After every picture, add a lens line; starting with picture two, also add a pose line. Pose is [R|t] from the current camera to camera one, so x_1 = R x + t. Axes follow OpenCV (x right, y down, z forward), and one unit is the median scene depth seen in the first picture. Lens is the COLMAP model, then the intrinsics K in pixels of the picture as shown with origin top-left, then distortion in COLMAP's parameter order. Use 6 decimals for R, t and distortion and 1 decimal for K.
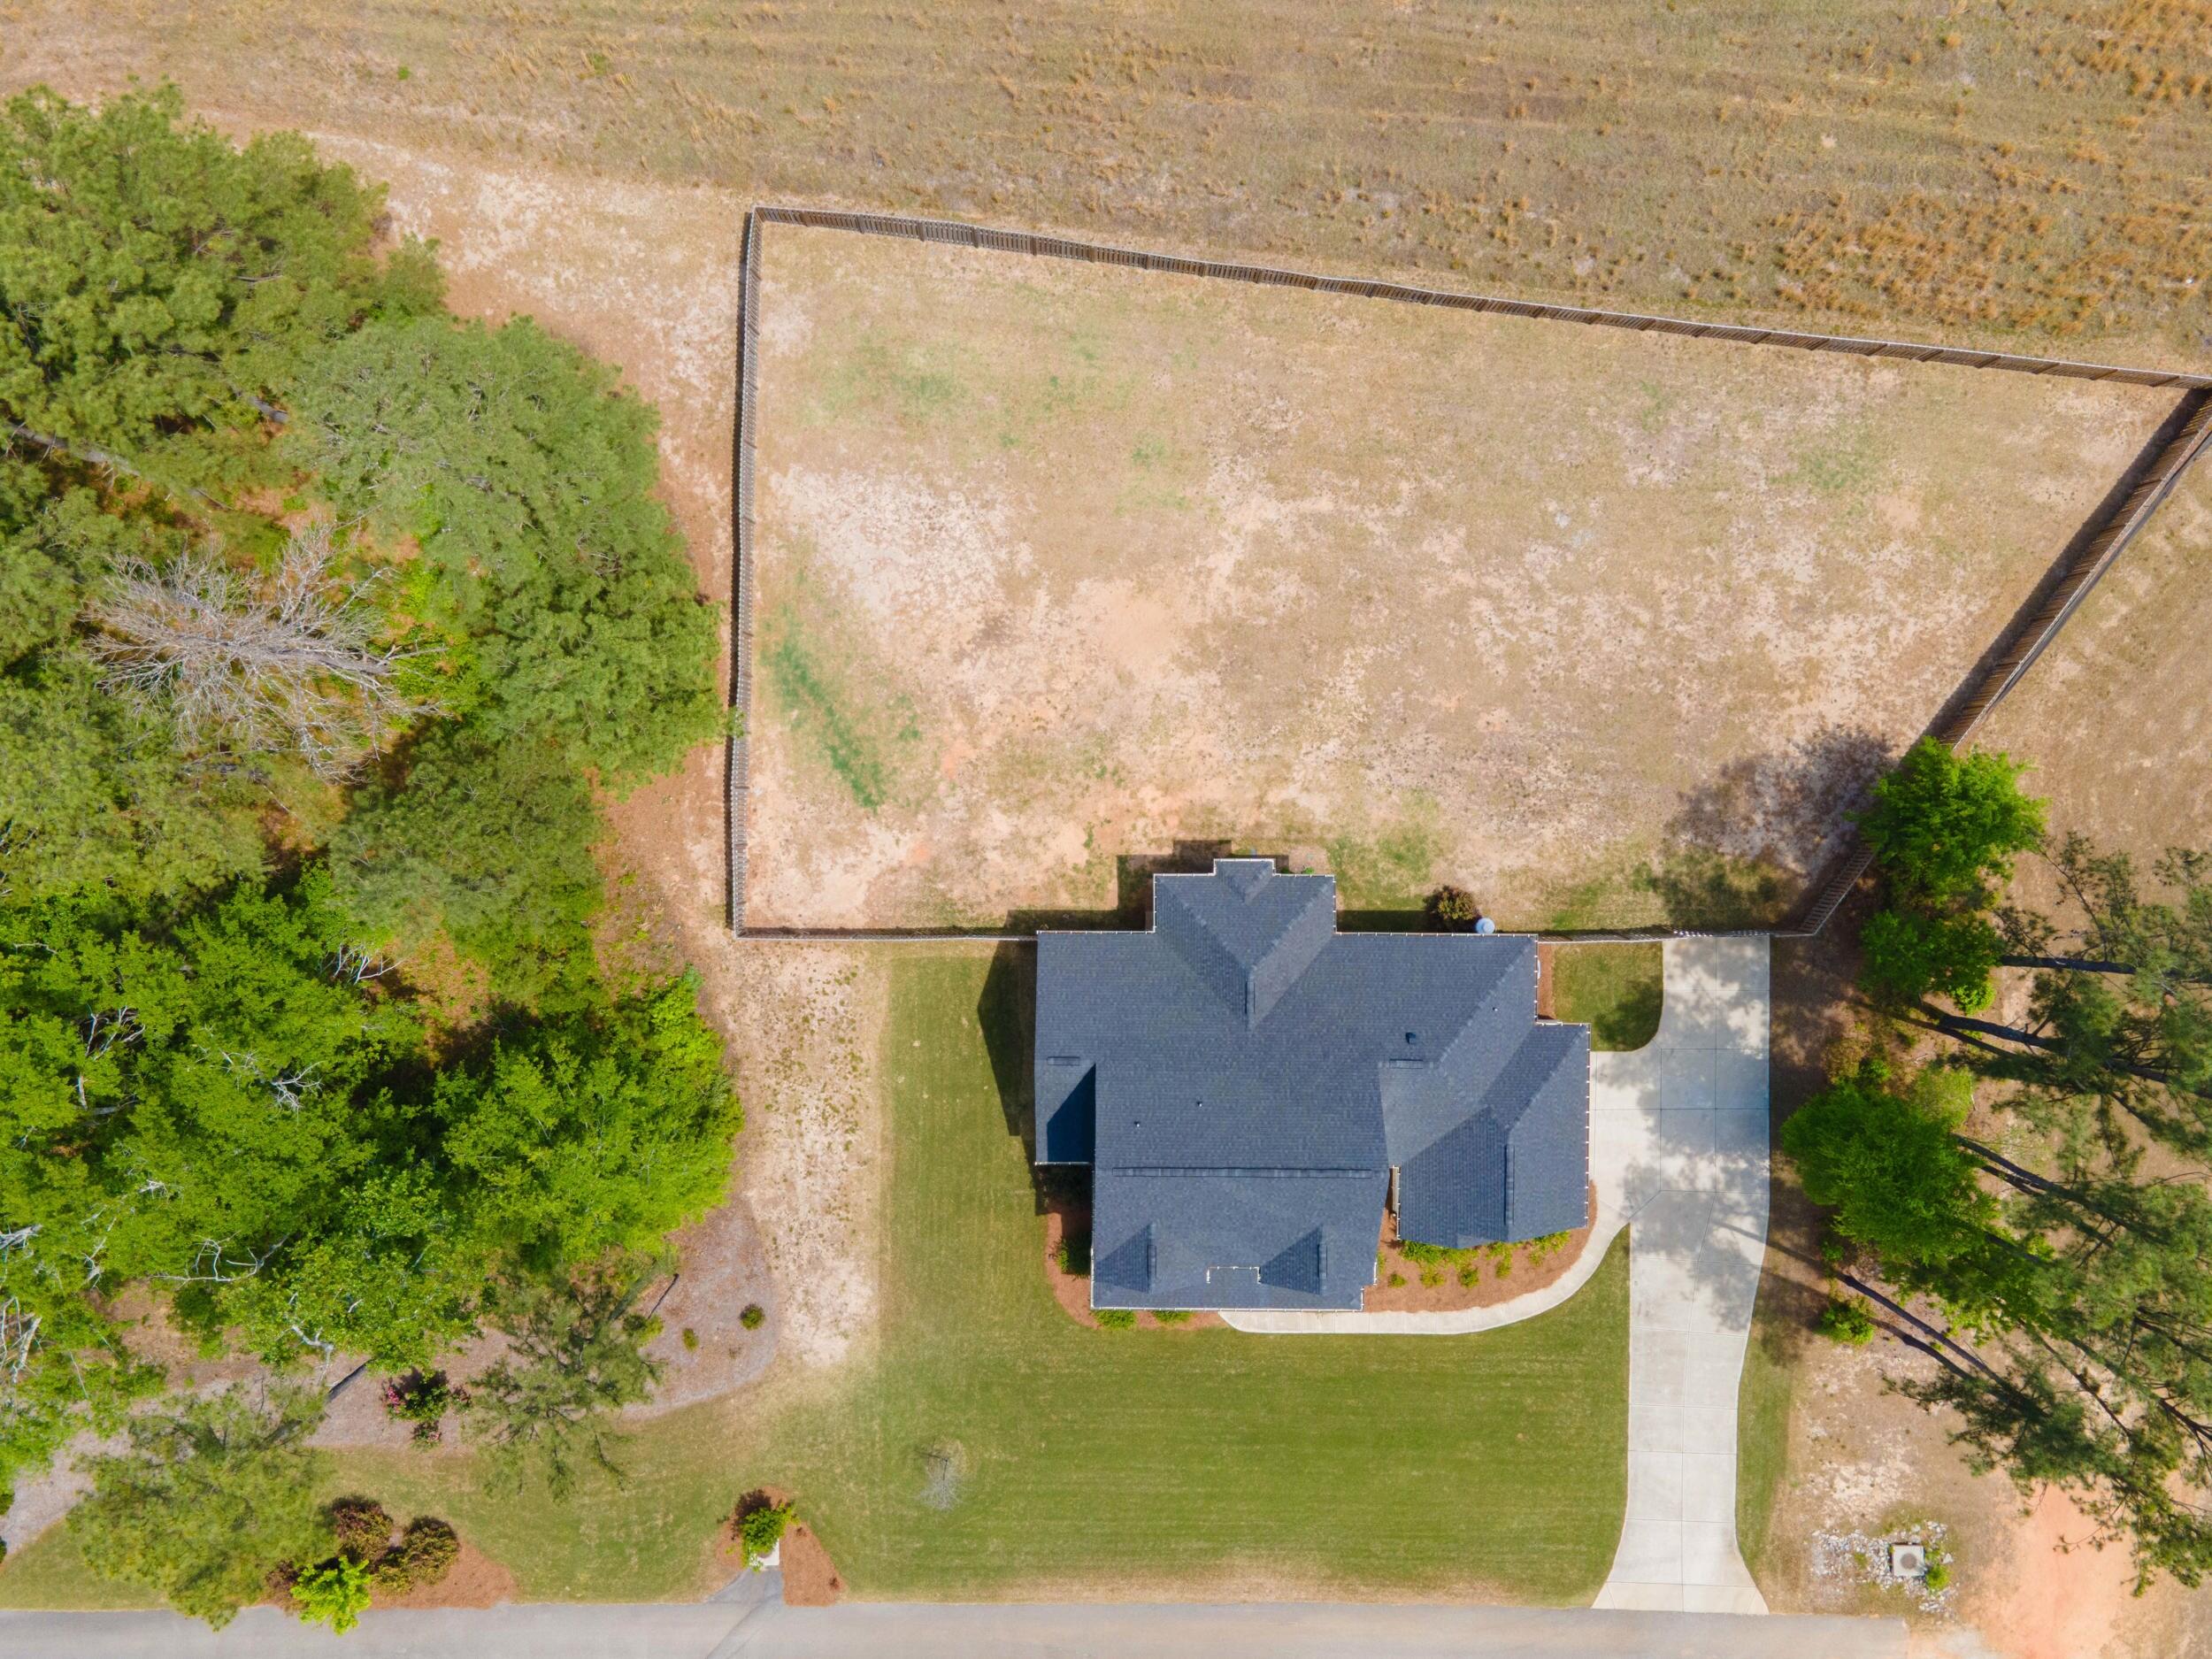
lens RADIAL K [[1639.9, 0, 1100.8], [0, 1639.9, 824.3], [0, 0, 1]] dist [0.028501, 0.005381]
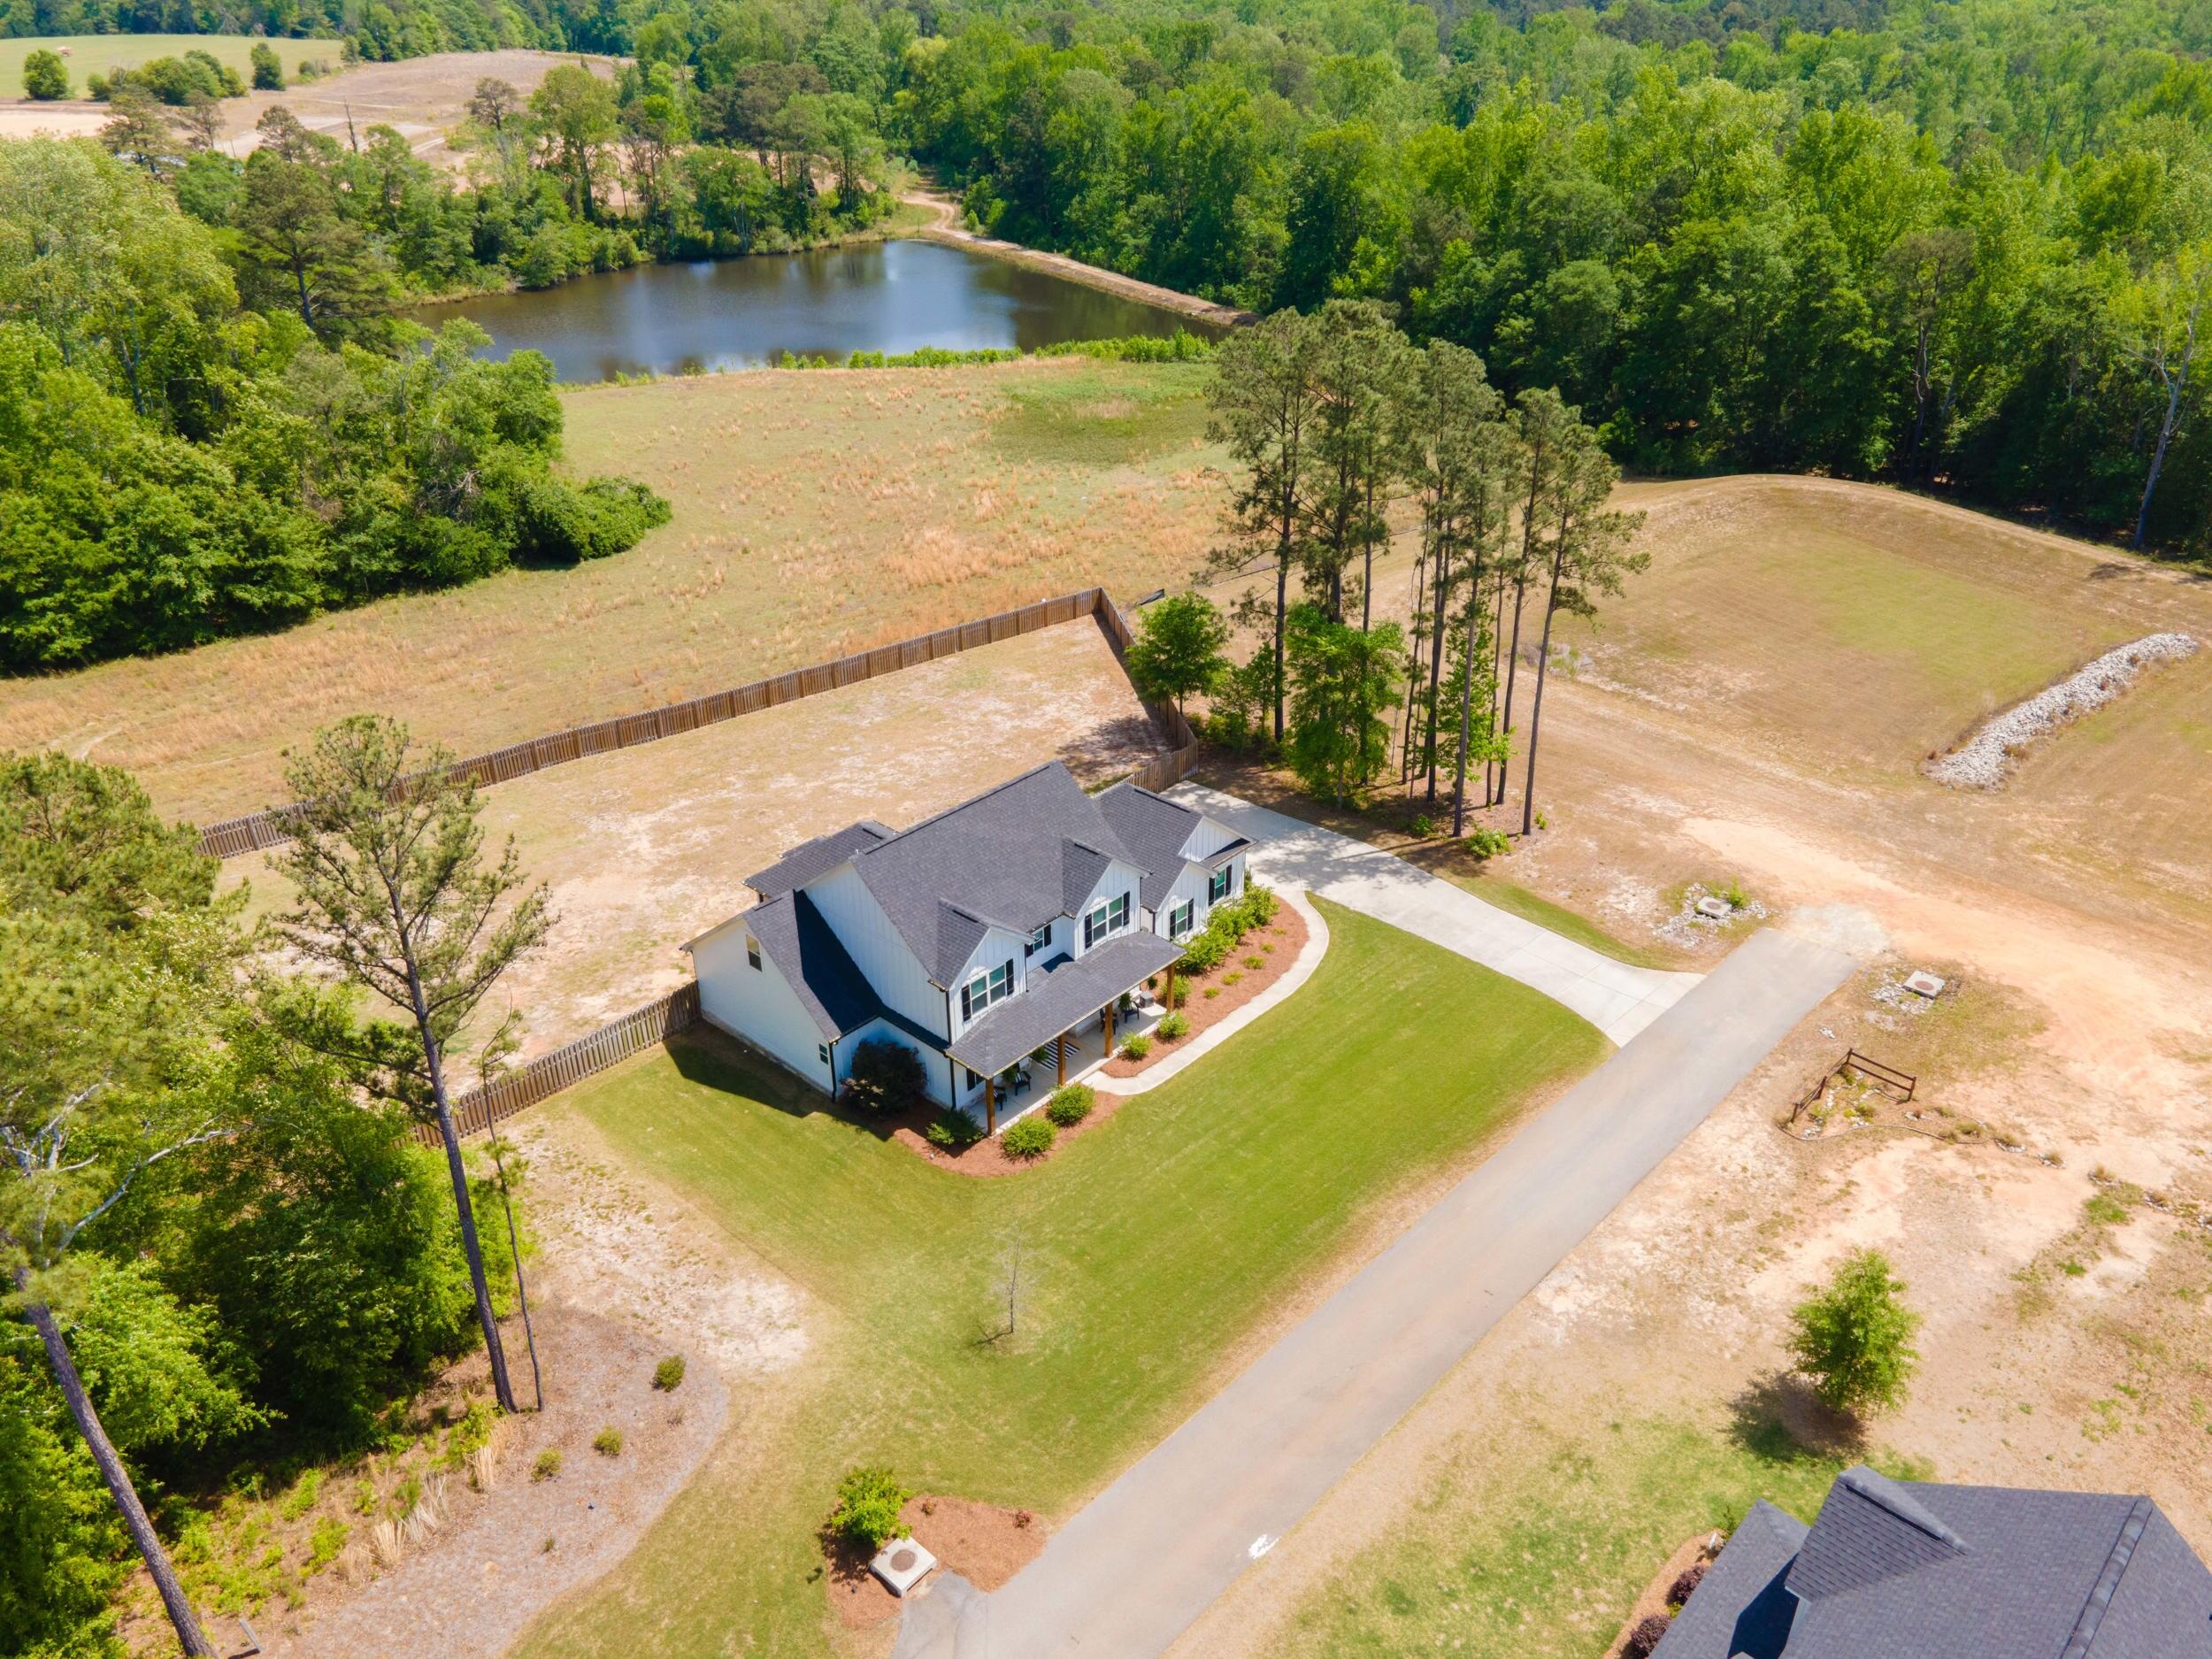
lens RADIAL K [[1634.7, 0, 1109.0], [0, 1634.7, 794.6], [0, 0, 1]] dist [0.022750, 0.066475]
pose [[0.670144, -0.334956, 0.662353, -0.460649], [0.742057, 0.283049, -0.607646, 0.782939], [0.016057, 0.898714, 0.438241, 0.465797]]
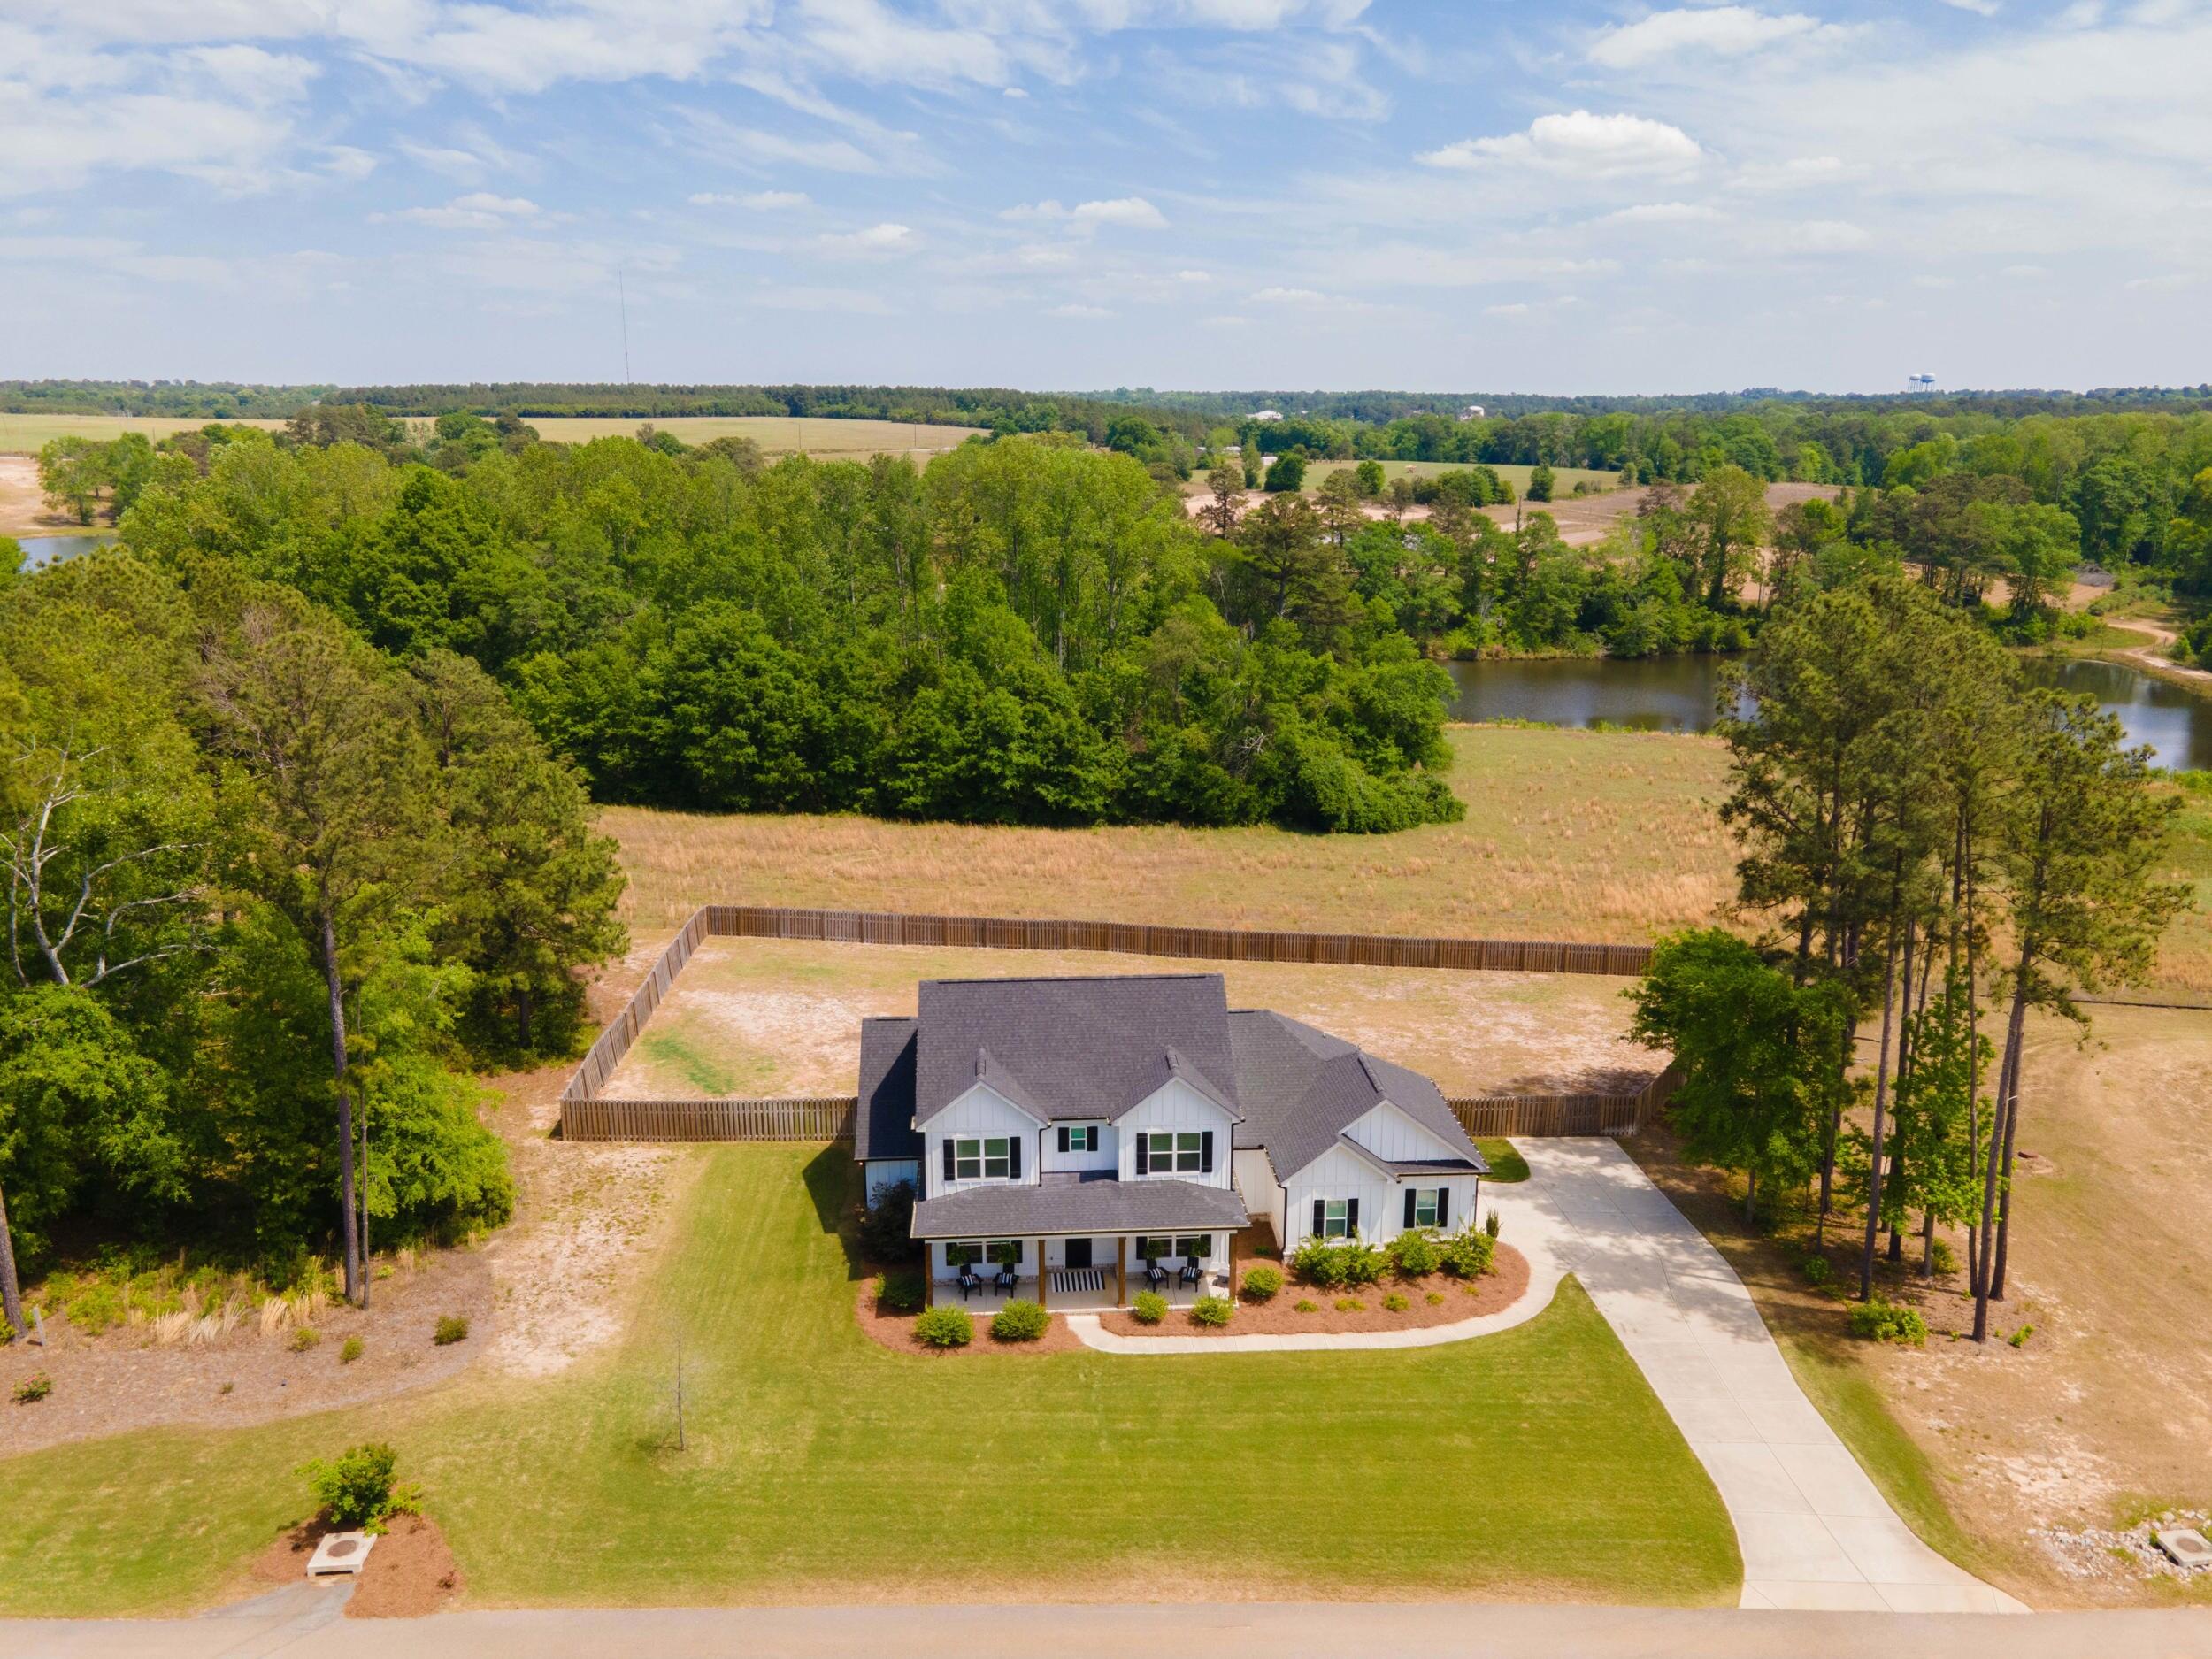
lens RADIAL K [[1639.9, 0, 1100.8], [0, 1639.9, 824.3], [0, 0, 1]] dist [0.028501, 0.005381]
pose [[0.997542, -0.004287, 0.069933, 0.028449], [0.069181, 0.218325, -0.973421, 0.978342], [-0.011095, 0.975867, 0.218085, 0.601896]]
